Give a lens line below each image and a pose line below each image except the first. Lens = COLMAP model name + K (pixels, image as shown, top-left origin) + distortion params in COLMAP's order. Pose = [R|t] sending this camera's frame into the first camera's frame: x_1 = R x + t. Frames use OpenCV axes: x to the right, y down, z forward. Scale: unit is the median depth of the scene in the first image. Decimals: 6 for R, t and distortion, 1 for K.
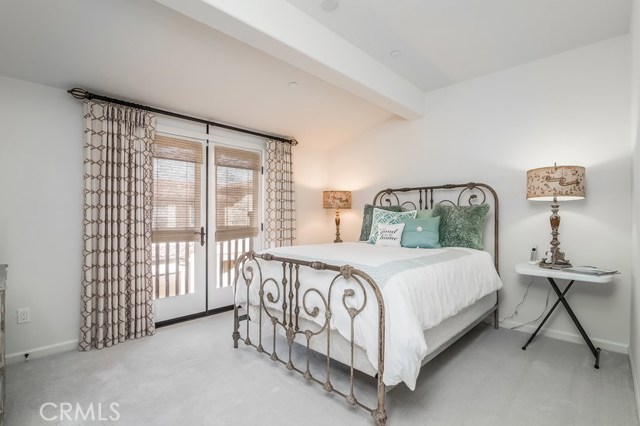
lens RADIAL K [[296.7, 0, 317.7], [0, 296.7, 226.9], [0, 0, 1]] dist [-0.015446, 0.000390]
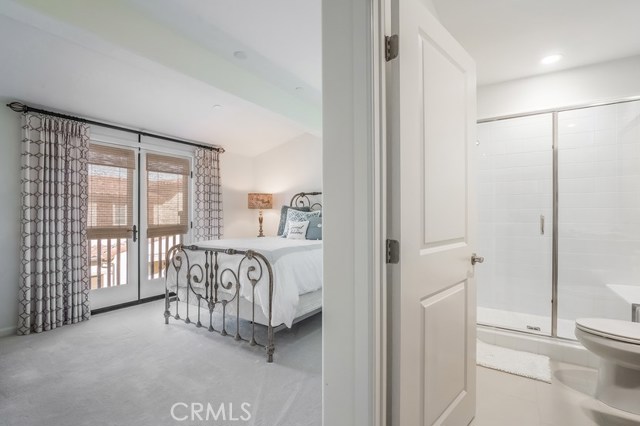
lens RADIAL K [[306.6, 0, 314.7], [0, 306.6, 221.3], [0, 0, 1]] dist [-0.010018, 0.000043]
pose [[0.983401, -0.006259, 0.181336, 0.089969], [0.008981, 0.999859, -0.014195, 0.010023], [-0.181221, 0.015588, 0.983319, -0.332097]]
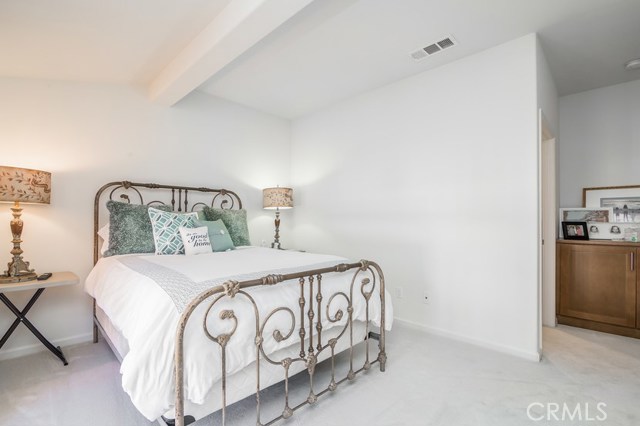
lens RADIAL K [[306.6, 0, 314.7], [0, 306.6, 221.3], [0, 0, 1]] dist [-0.010018, 0.000043]
pose [[-0.007745, -0.004303, 0.999961, -0.744334], [0.028999, 0.999569, 0.004526, -0.026940], [-0.999549, 0.029033, -0.007617, 0.772918]]
